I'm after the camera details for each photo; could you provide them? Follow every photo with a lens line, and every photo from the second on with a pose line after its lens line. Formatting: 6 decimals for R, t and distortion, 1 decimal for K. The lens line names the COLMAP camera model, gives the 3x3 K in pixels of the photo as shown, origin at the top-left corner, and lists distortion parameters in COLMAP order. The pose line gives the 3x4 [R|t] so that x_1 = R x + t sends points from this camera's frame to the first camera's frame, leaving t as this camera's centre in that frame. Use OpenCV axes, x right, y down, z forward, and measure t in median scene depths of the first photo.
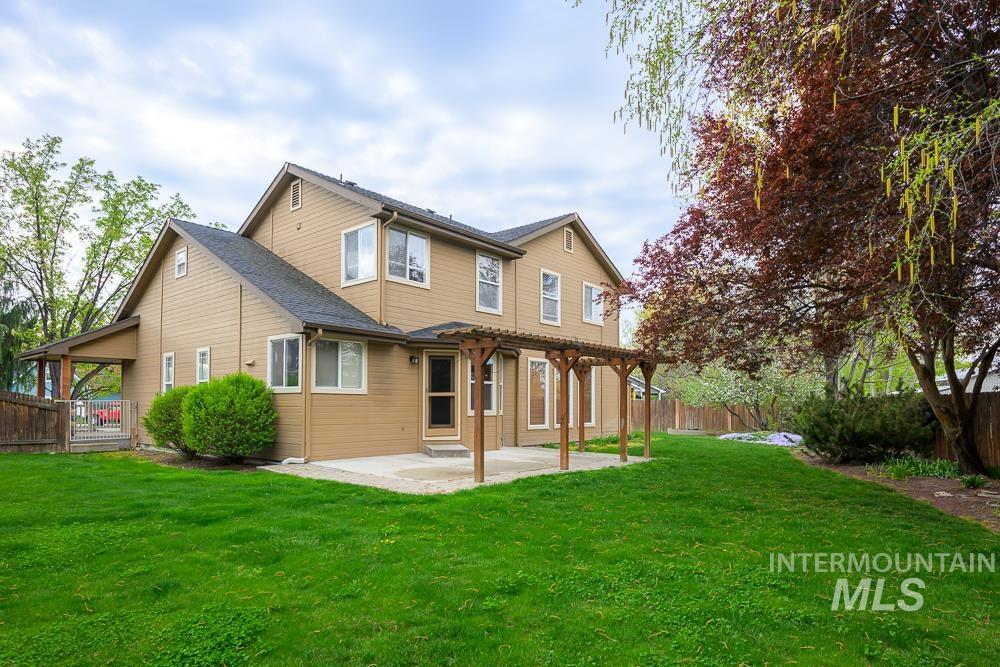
lens RADIAL K [[572.0, 0, 499.5], [0, 572.0, 386.8], [0, 0, 1]] dist [-0.001749, -0.000038]
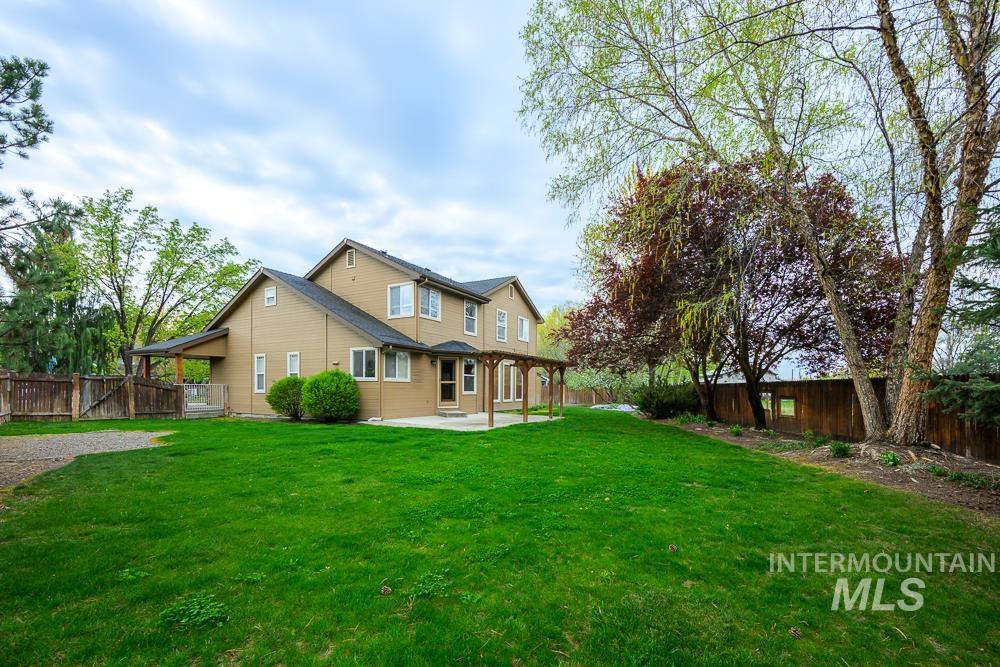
lens RADIAL K [[397.5, 0, 500.6], [0, 397.5, 391.8], [0, 0, 1]] dist [0.000117, -0.000074]
pose [[0.985543, 0.003061, 0.169401, -0.148607], [-0.010012, 0.999142, 0.040192, -0.008337], [-0.169132, -0.041307, 0.984727, -0.232229]]
